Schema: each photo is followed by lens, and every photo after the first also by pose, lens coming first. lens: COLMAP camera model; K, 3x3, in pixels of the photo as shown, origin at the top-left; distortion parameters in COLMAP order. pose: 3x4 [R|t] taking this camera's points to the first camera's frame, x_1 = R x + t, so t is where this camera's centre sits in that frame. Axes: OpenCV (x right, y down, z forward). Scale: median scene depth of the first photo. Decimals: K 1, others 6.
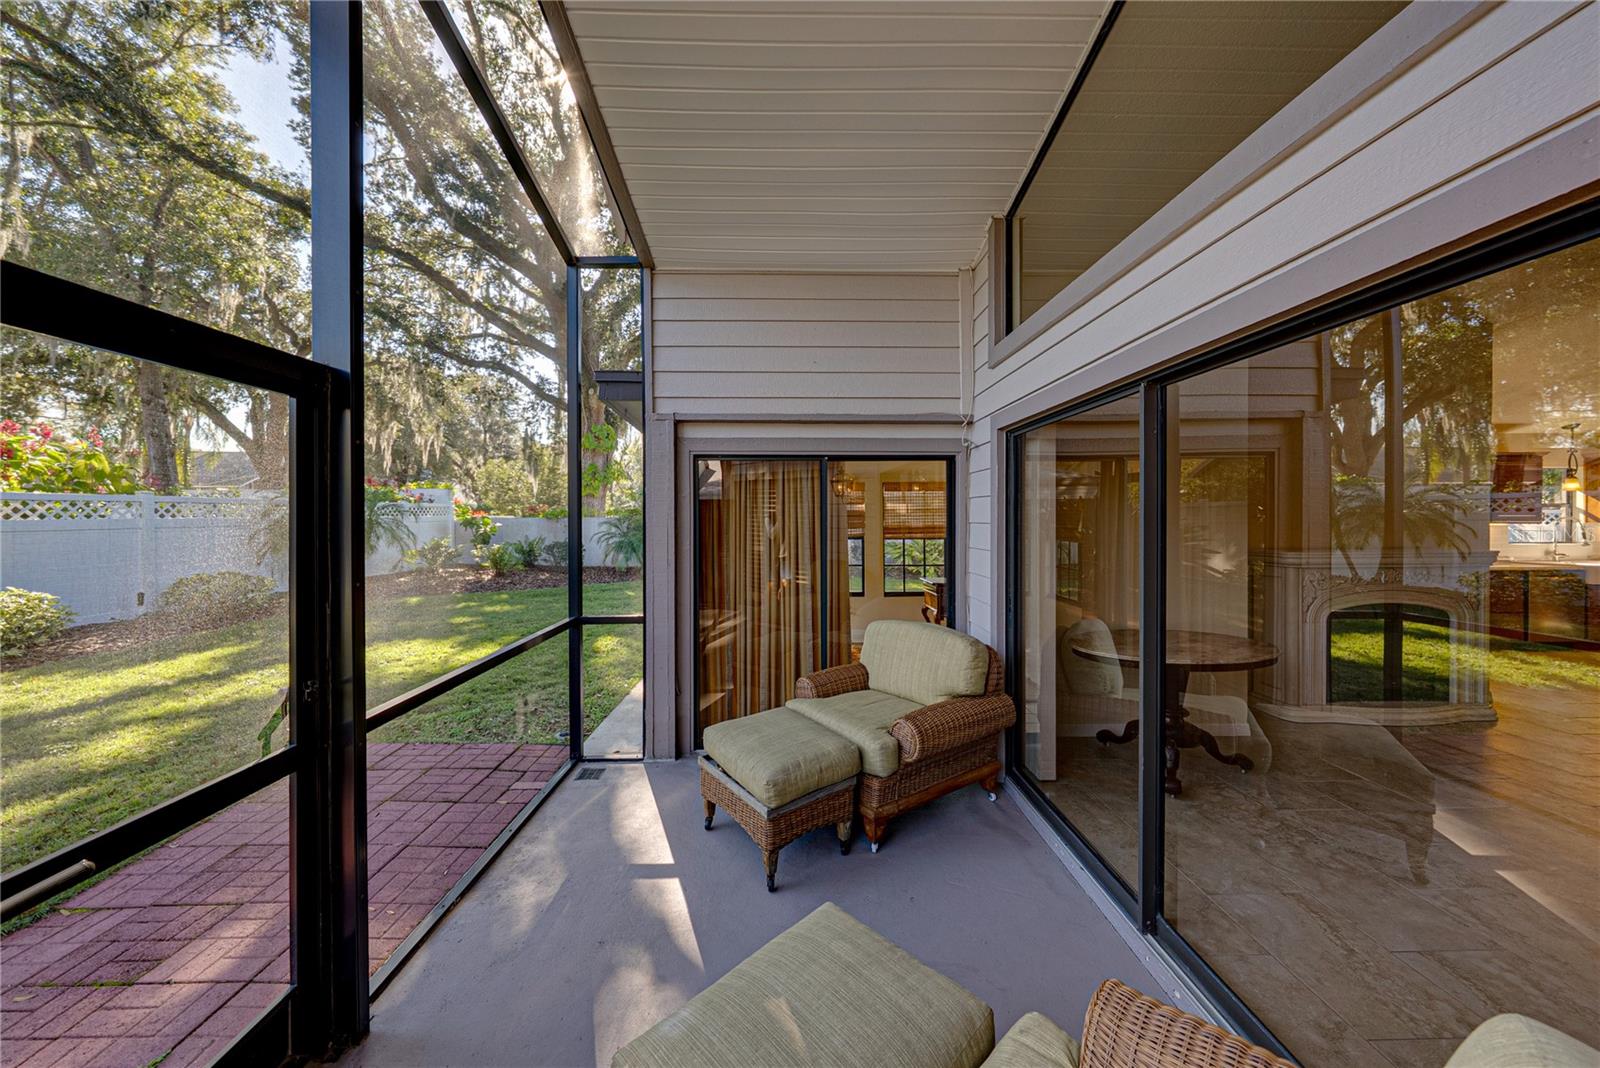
lens RADIAL K [[550.9, 0, 791.7], [0, 550.9, 522.8], [0, 0, 1]] dist [-0.007386, 0.001967]
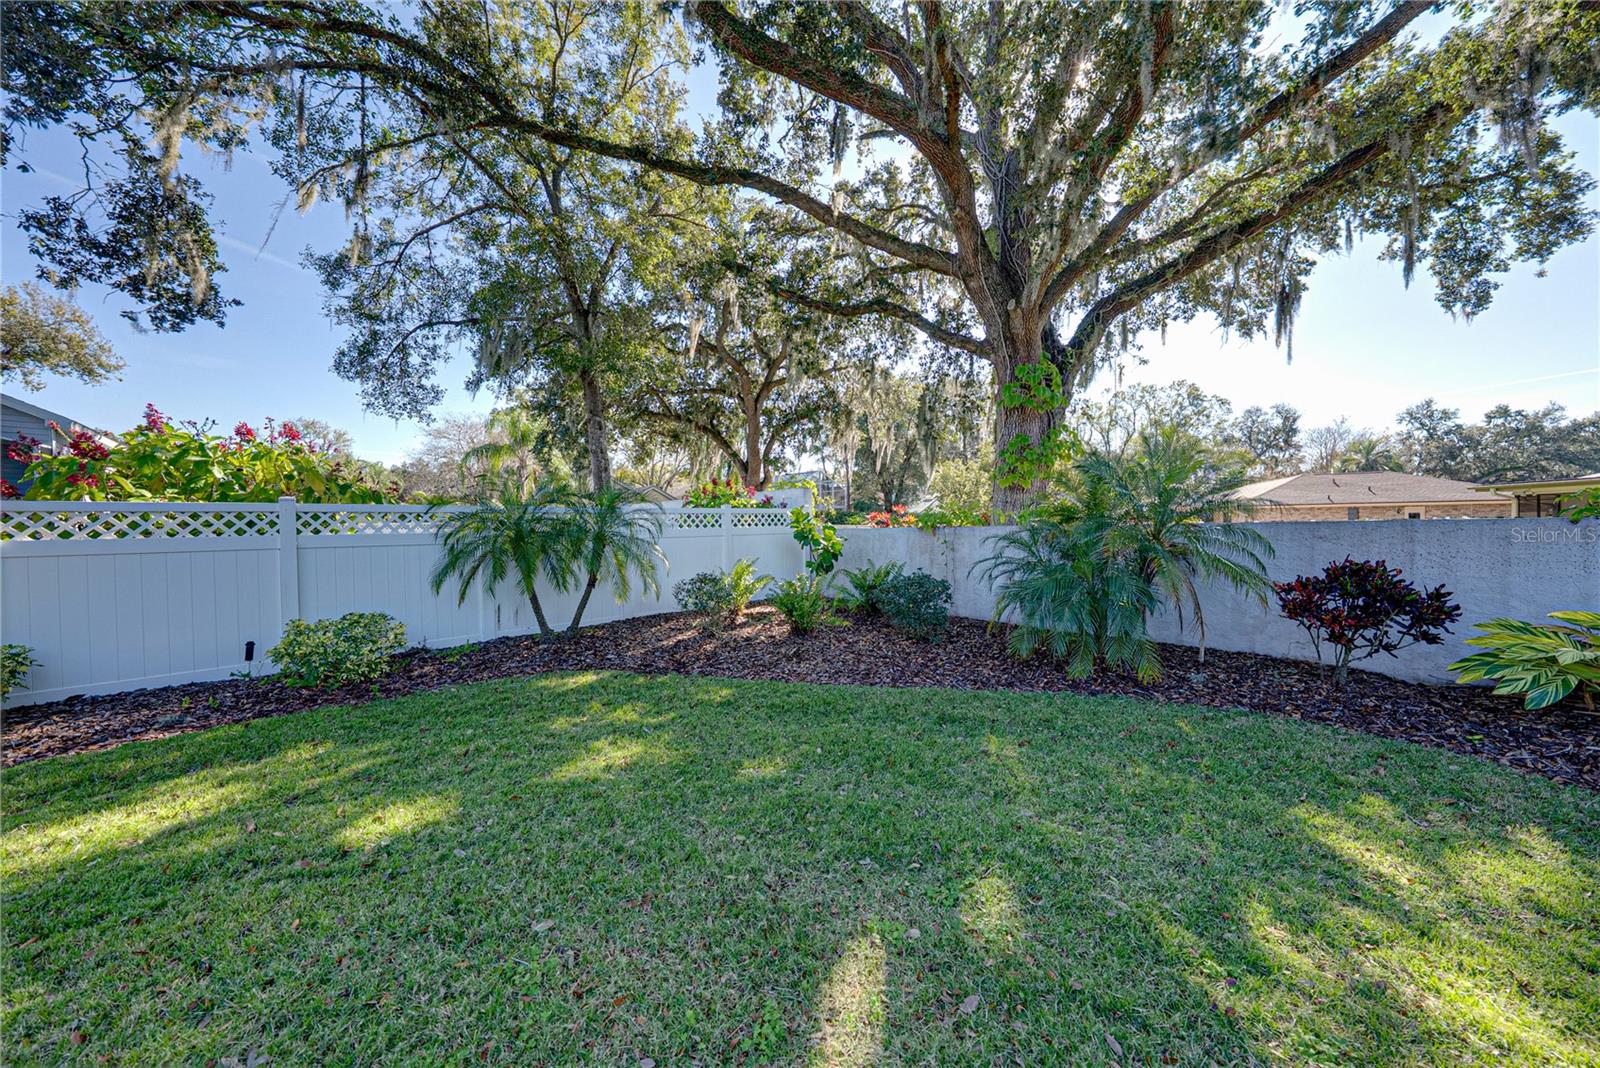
lens RADIAL K [[550.9, 0, 804.9], [0, 550.9, 530.1], [0, 0, 1]] dist [-0.007386, 0.001967]
pose [[0.668354, -0.002808, -0.743838, -0.423281], [0.001989, 0.999996, -0.001988, -0.023813], [0.743841, -0.000151, 0.668357, 2.259586]]
